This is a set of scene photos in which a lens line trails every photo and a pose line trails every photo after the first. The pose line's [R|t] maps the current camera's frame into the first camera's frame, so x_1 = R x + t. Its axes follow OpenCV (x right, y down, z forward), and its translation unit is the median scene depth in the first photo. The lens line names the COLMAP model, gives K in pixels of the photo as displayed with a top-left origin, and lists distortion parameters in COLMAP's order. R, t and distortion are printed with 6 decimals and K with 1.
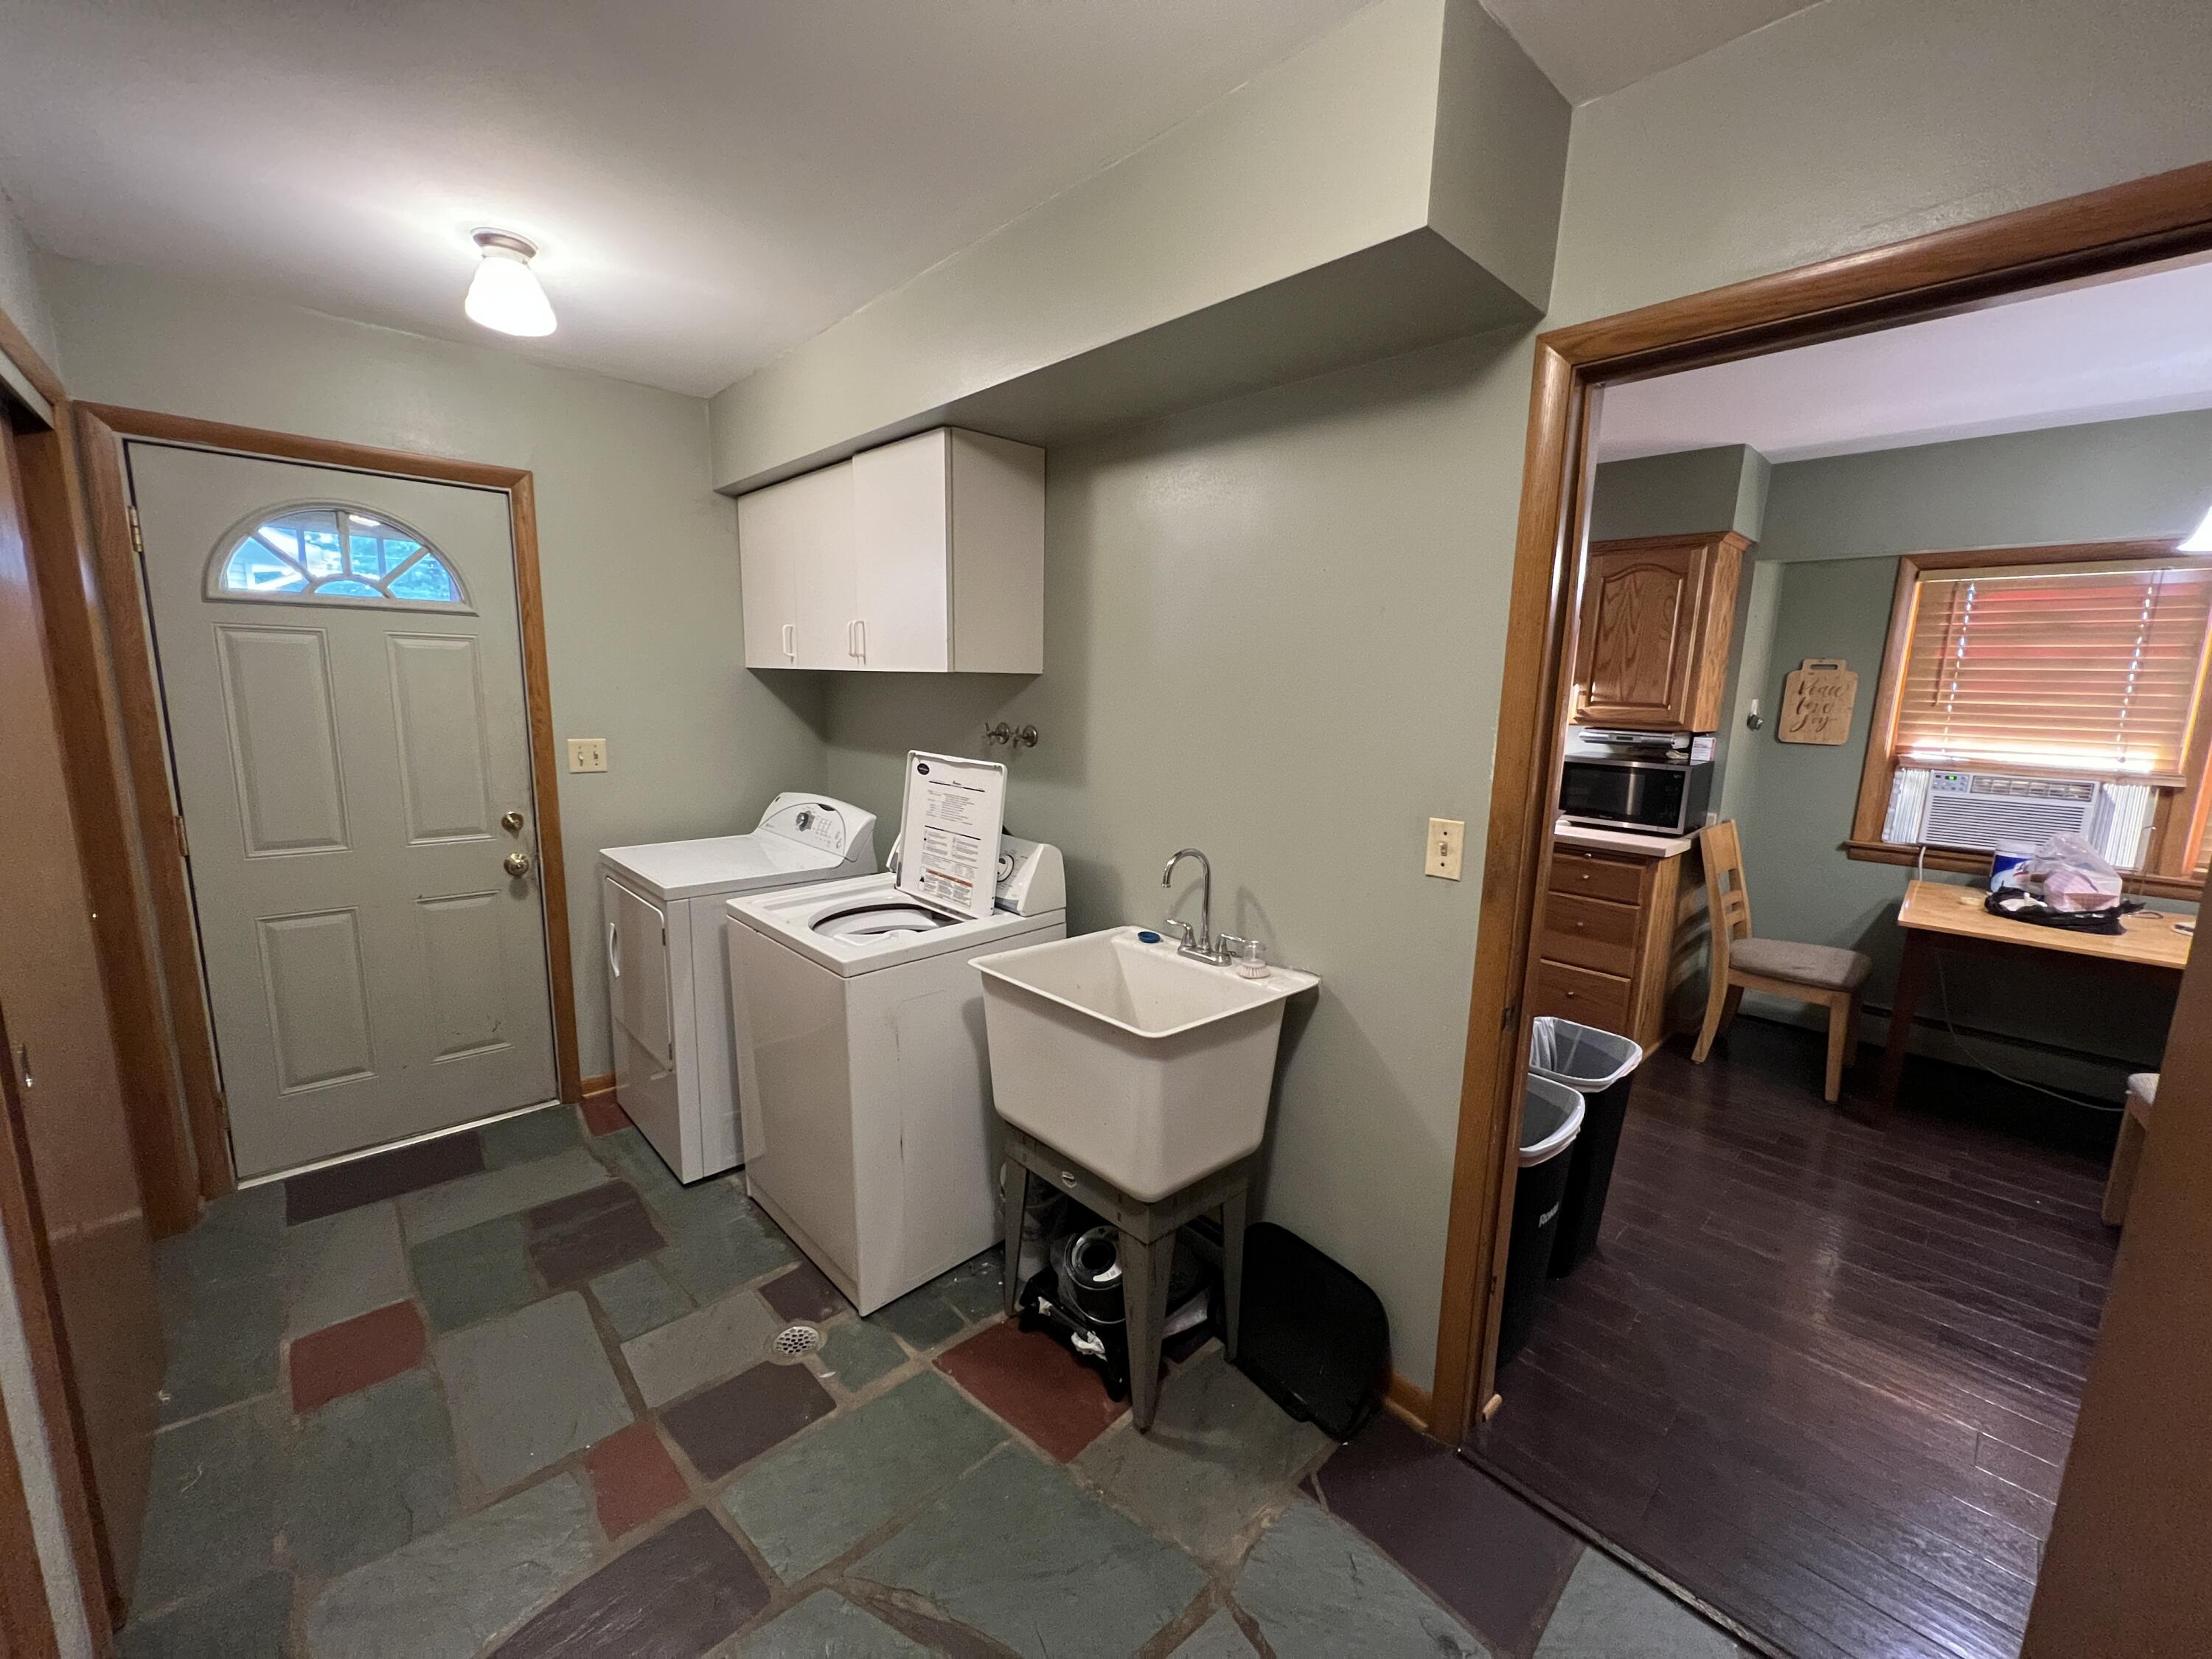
lens RADIAL K [[889.7, 0, 1111.2], [0, 889.7, 830.0], [0, 0, 1]] dist [0.001083, 0.000161]
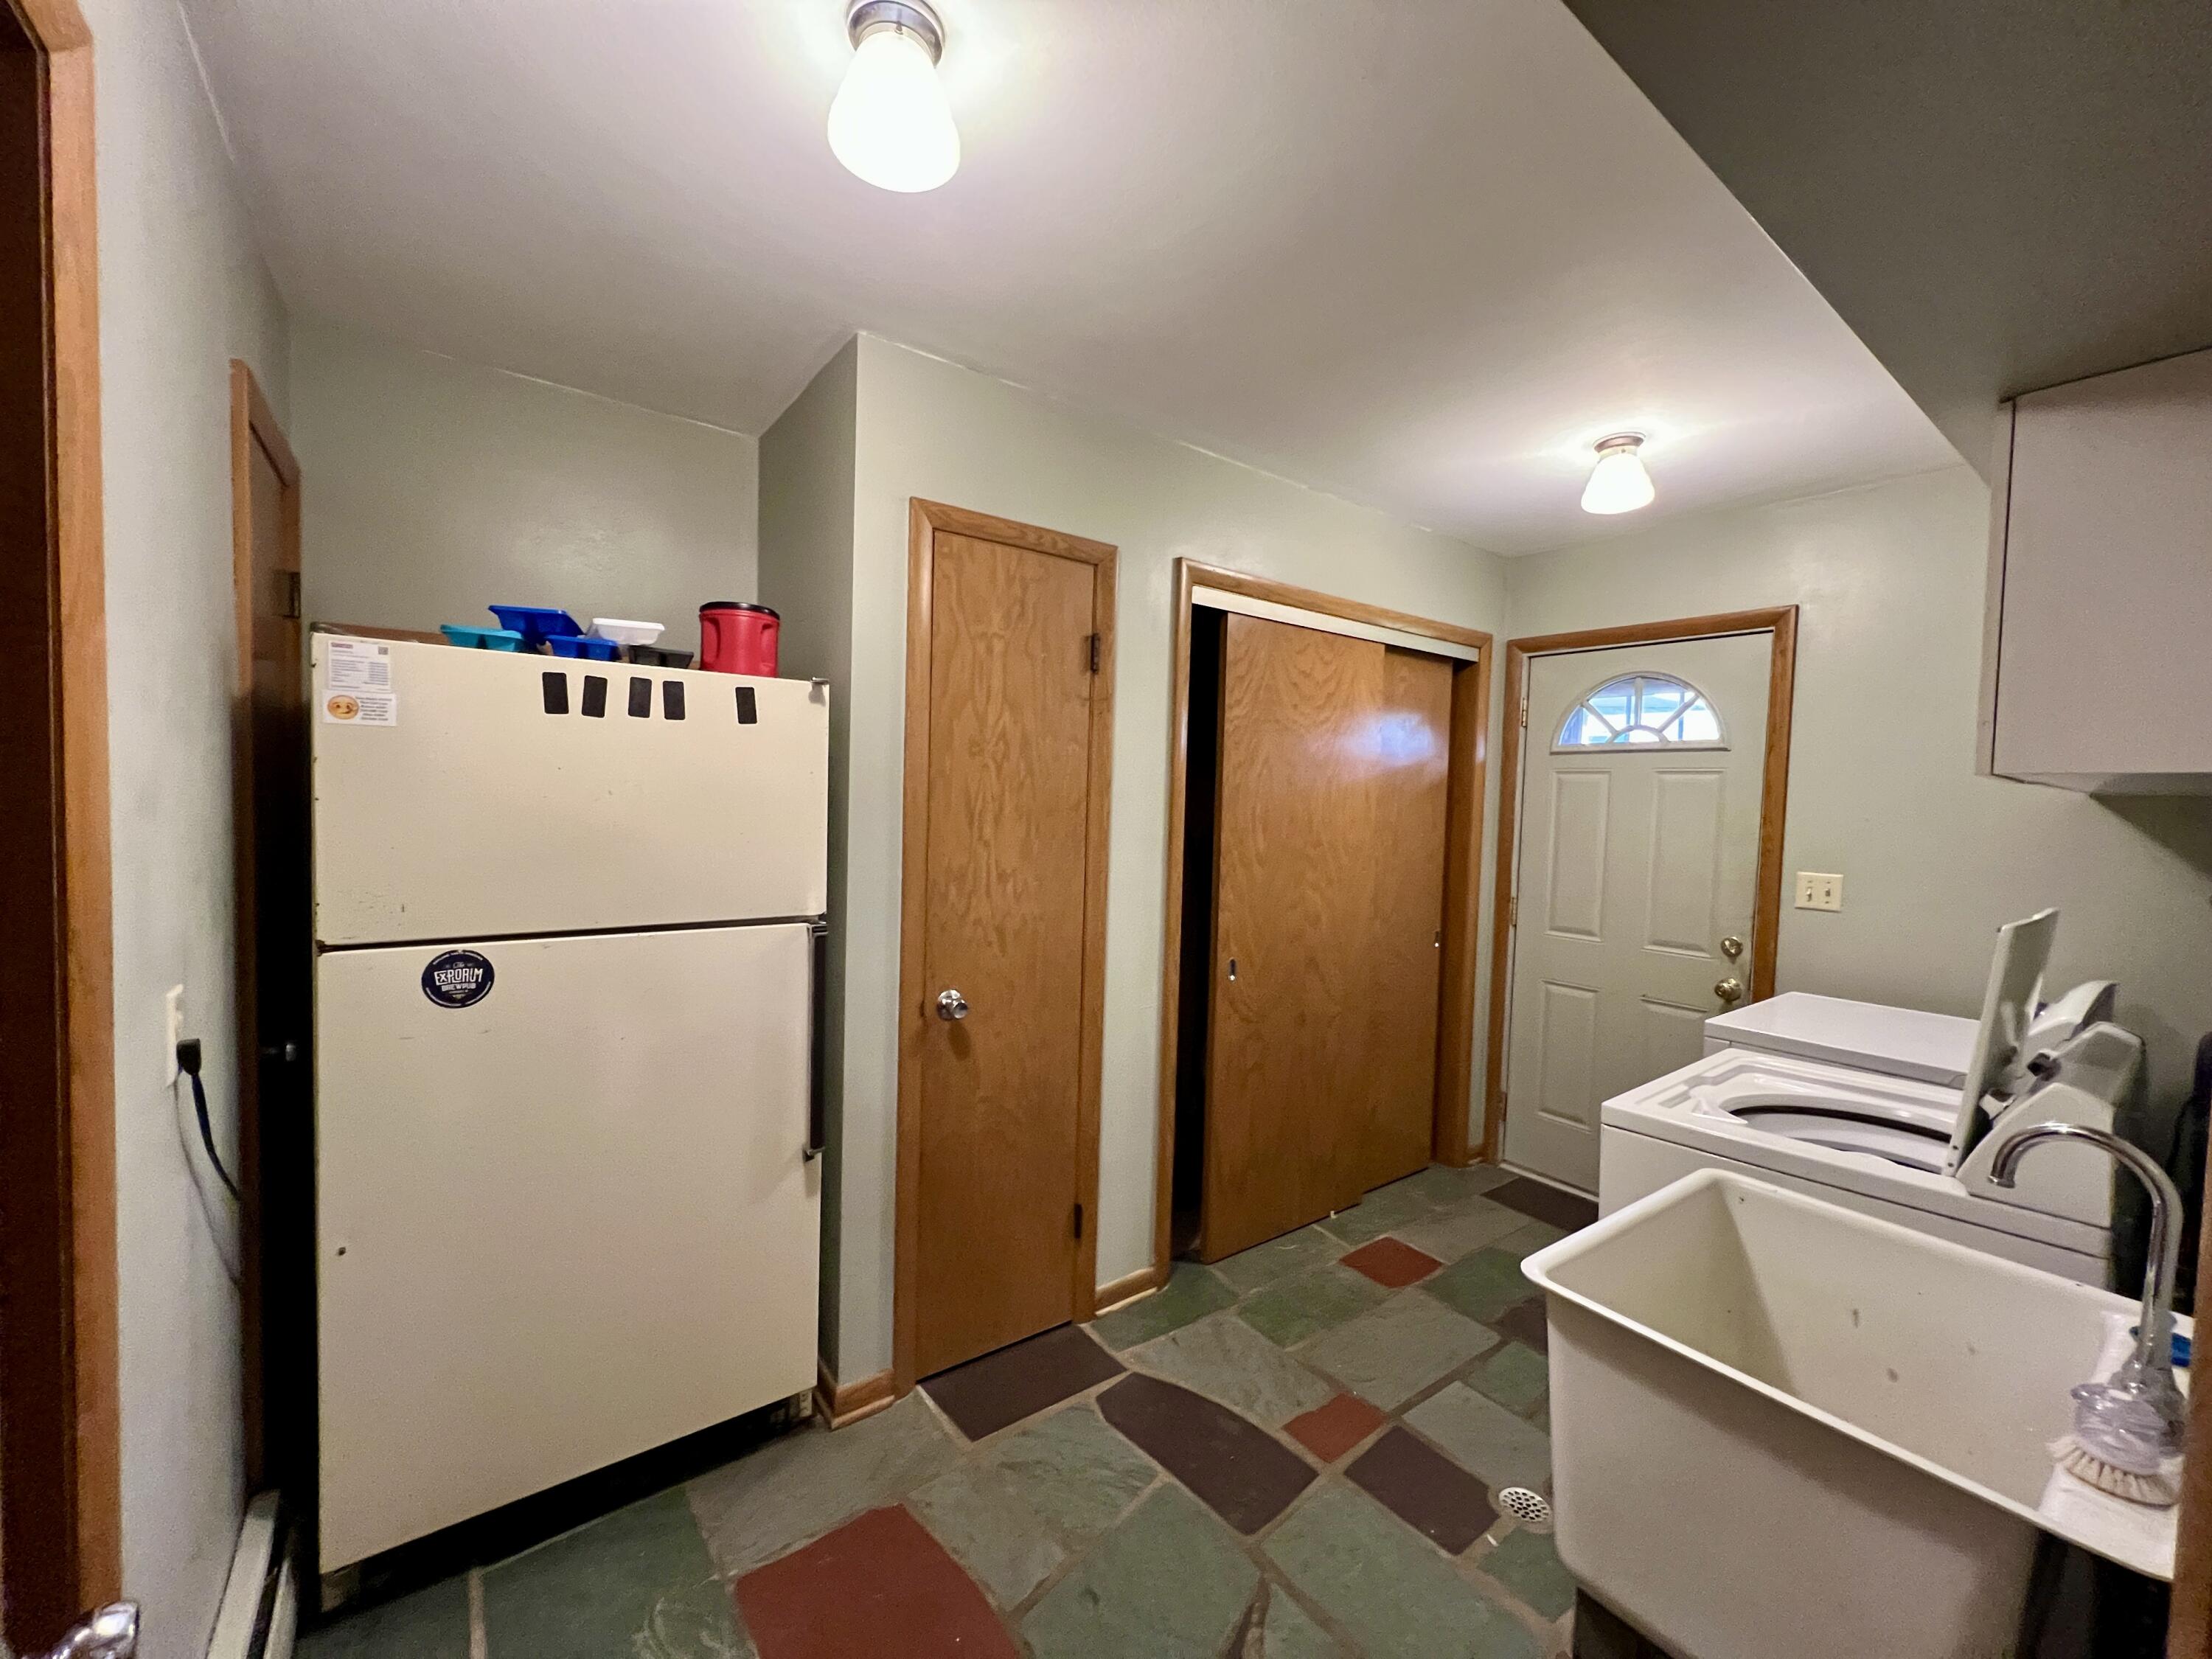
lens RADIAL K [[889.7, 0, 1110.9], [0, 889.7, 839.7], [0, 0, 1]] dist [0.001083, 0.000161]
pose [[-0.104652, 0.016944, -0.994365, 0.515204], [-0.195376, 0.980020, 0.037262, -0.035932], [0.975129, 0.198175, -0.099251, 0.484694]]
